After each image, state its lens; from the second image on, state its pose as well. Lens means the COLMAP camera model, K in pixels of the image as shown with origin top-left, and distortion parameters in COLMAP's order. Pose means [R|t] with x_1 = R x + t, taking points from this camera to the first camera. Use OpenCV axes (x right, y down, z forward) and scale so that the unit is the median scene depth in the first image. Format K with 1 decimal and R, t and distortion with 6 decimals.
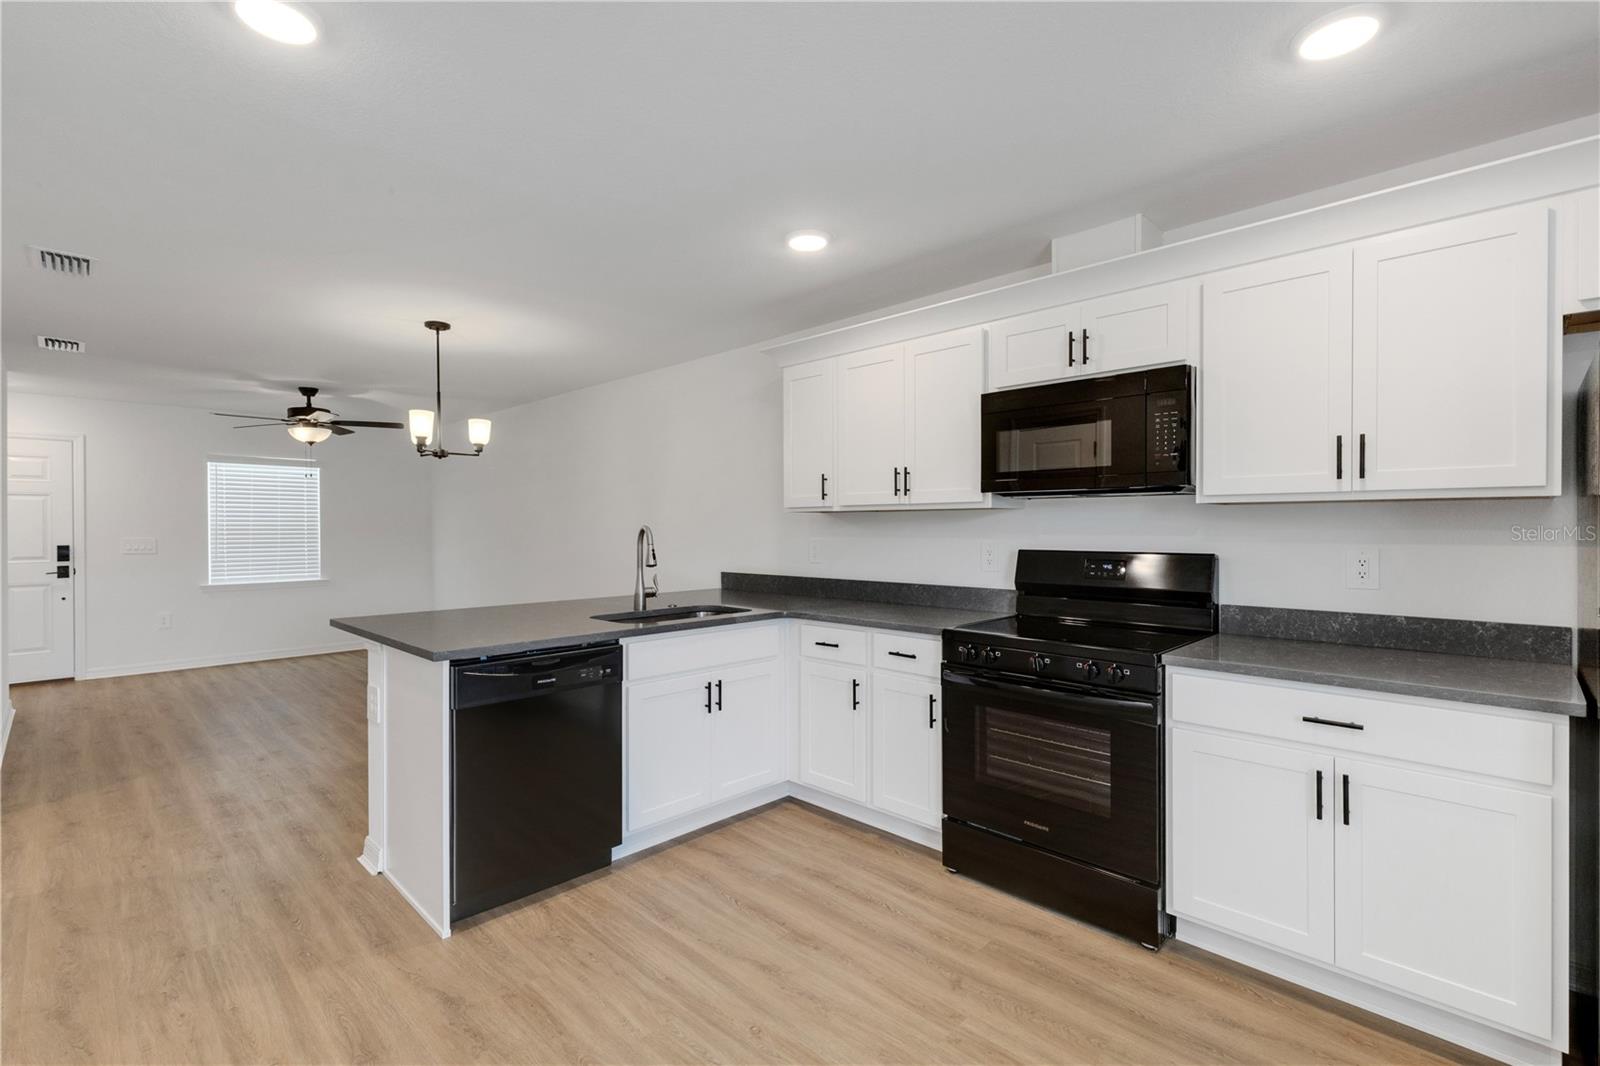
lens RADIAL K [[728.9, 0, 811.0], [0, 728.9, 536.8], [0, 0, 1]] dist [0.013998, -0.001906]
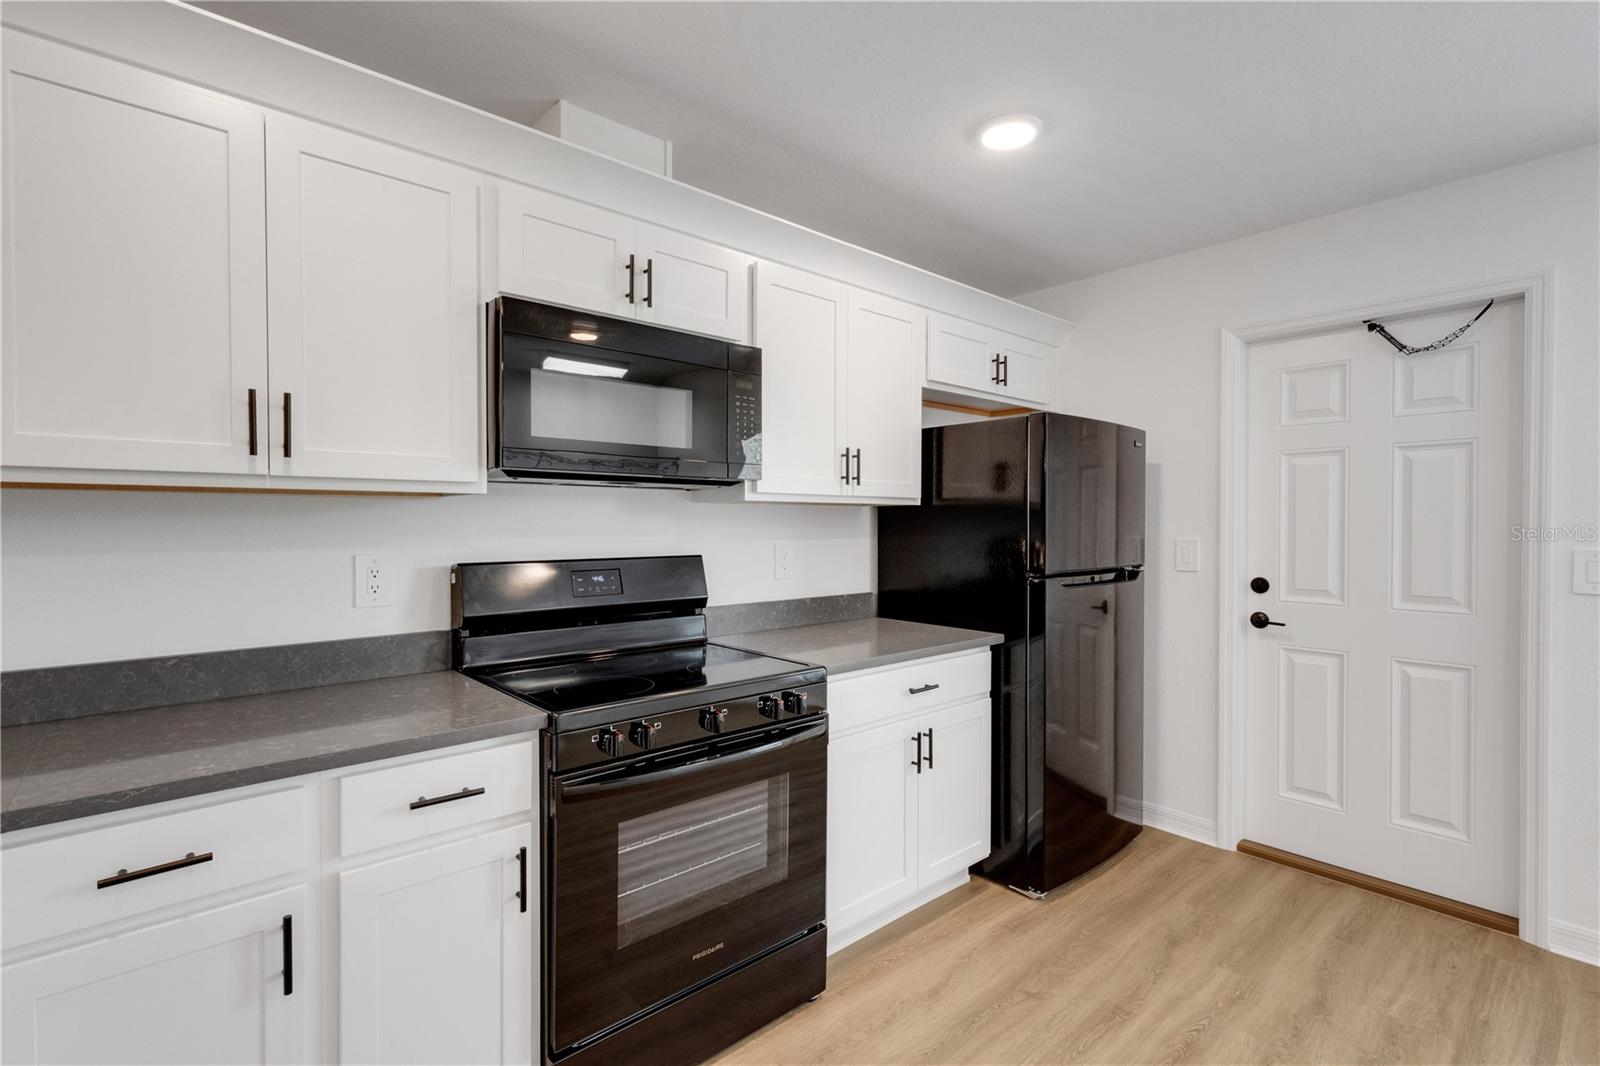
lens RADIAL K [[728.9, 0, 781.4], [0, 728.9, 535.2], [0, 0, 1]] dist [0.013998, -0.001906]
pose [[0.087687, -0.016889, 0.996005, -0.320995], [0.010941, 0.999812, 0.015991, -0.013561], [-0.996088, 0.009495, 0.087856, 0.724250]]
